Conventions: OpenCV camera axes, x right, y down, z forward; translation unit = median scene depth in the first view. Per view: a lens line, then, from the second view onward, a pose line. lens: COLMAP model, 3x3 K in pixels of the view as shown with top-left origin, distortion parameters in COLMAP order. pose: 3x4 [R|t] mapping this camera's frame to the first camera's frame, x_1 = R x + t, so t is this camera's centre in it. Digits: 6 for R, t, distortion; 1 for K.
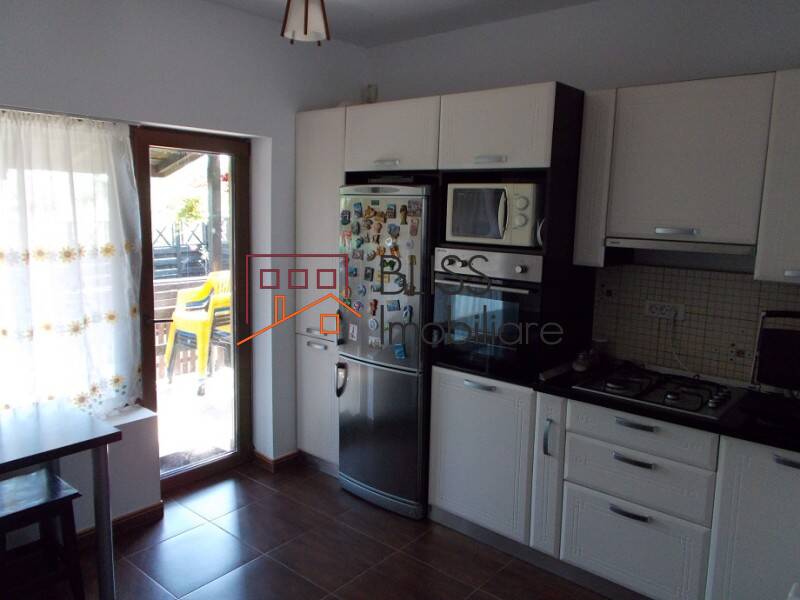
lens RADIAL K [[620.1, 0, 400.0], [0, 620.1, 300.0], [0, 0, 1]] dist [-0.001295, -0.013005]
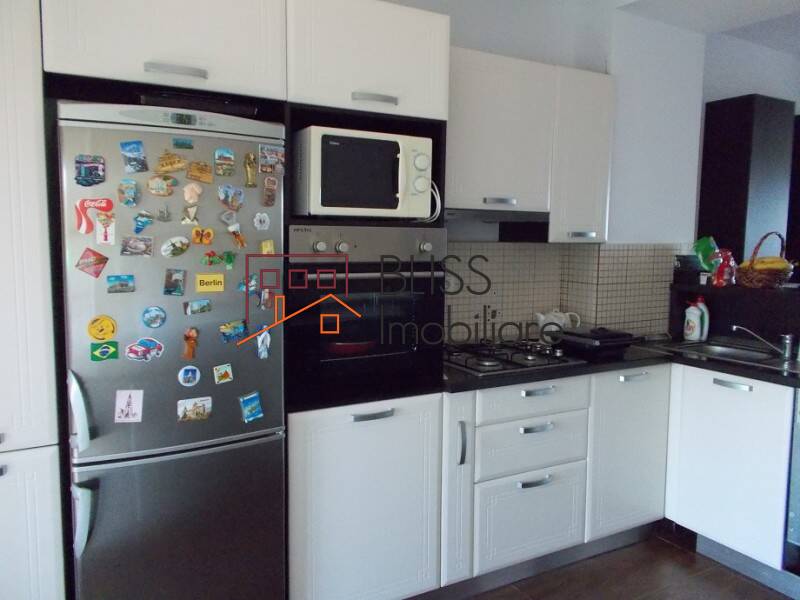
lens RADIAL K [[620.1, 0, 400.0], [0, 620.1, 300.0], [0, 0, 1]] dist [-0.001295, -0.013005]
pose [[0.338700, -0.119727, 0.933246, -0.512009], [0.138138, 0.987451, 0.076546, -0.044208], [-0.930699, 0.102990, 0.350988, 0.699640]]
